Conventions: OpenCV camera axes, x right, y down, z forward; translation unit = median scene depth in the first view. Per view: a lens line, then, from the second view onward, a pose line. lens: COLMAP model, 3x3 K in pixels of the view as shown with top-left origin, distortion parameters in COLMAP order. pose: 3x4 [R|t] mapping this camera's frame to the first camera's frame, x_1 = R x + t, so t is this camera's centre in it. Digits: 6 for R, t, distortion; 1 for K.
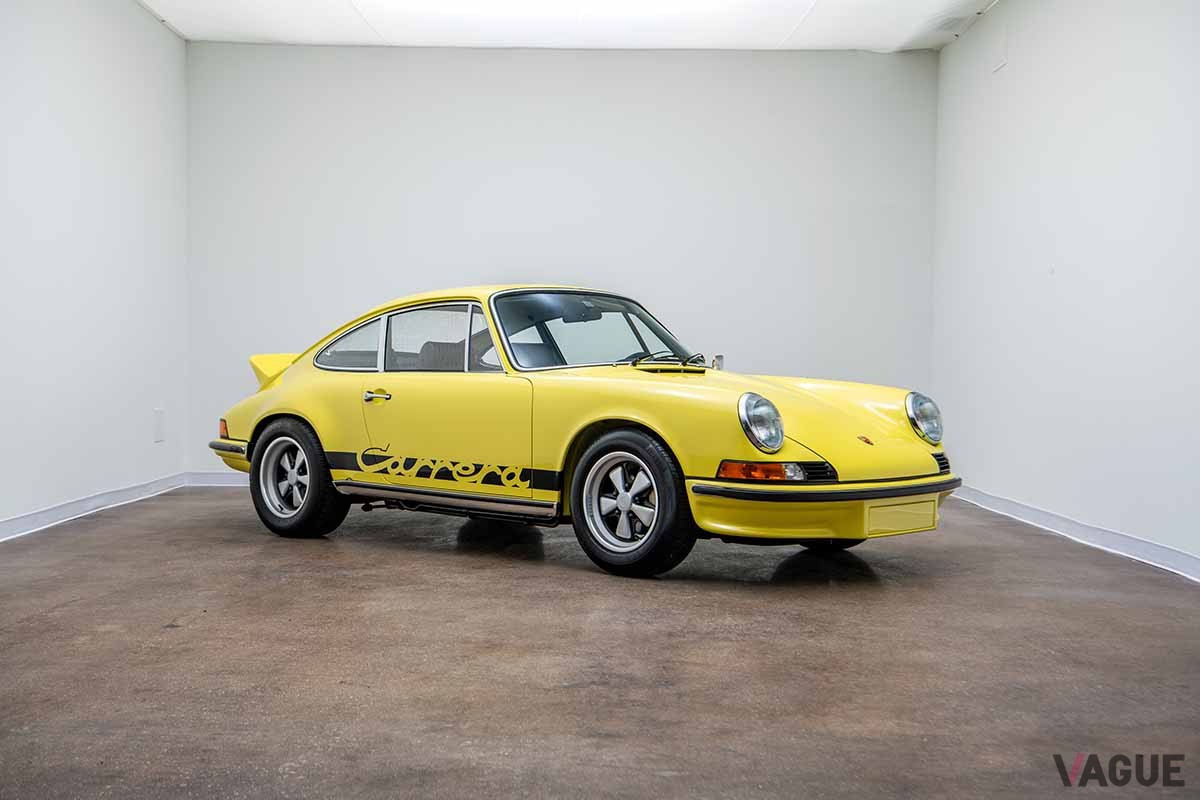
lens RADIAL K [[1644.8, 0, 602.0], [0, 1644.8, 399.9], [0, 0, 1]] dist [0.030739, 0.000000]
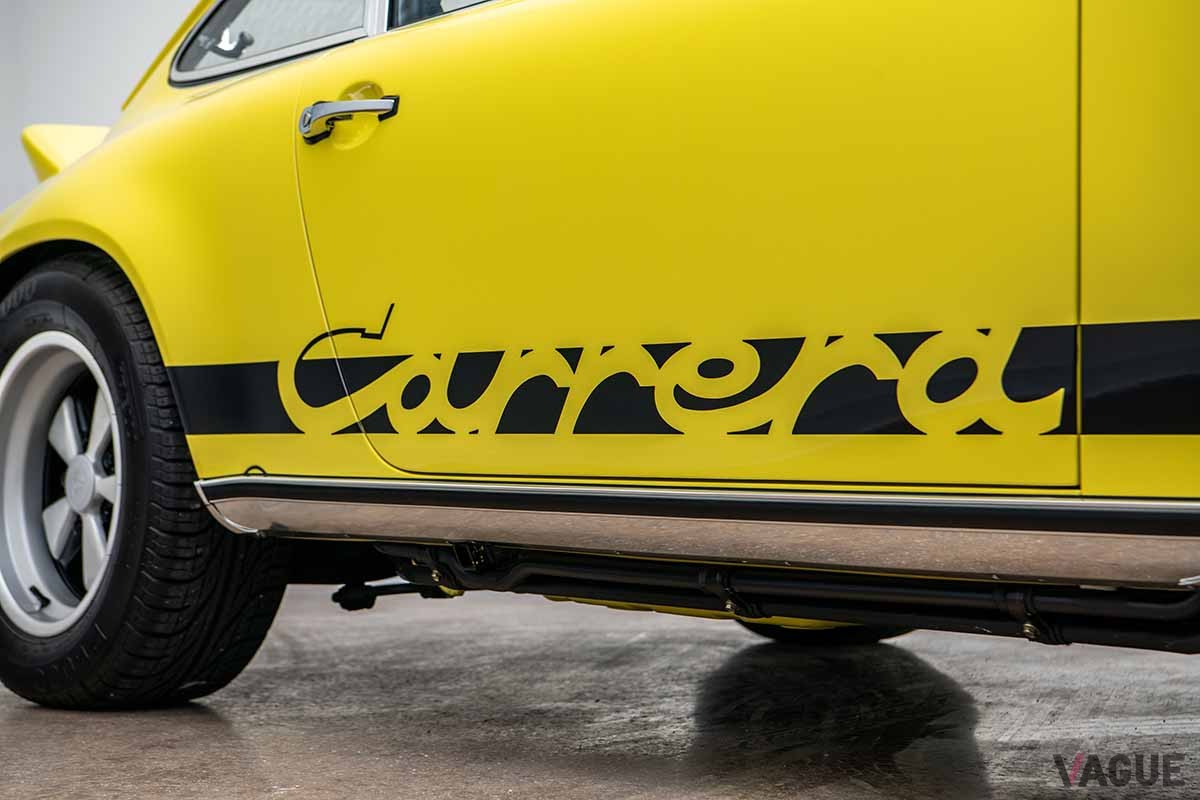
lens RADIAL K [[2379.1, 0, 597.2], [0, 2379.1, 396.2], [0, 0, 1]] dist [0.321311, 0.000000]
pose [[0.990712, -0.010131, -0.135597, -0.054559], [0.002678, 0.998481, -0.055033, 0.059120], [0.135948, 0.054159, 0.989235, 0.670201]]
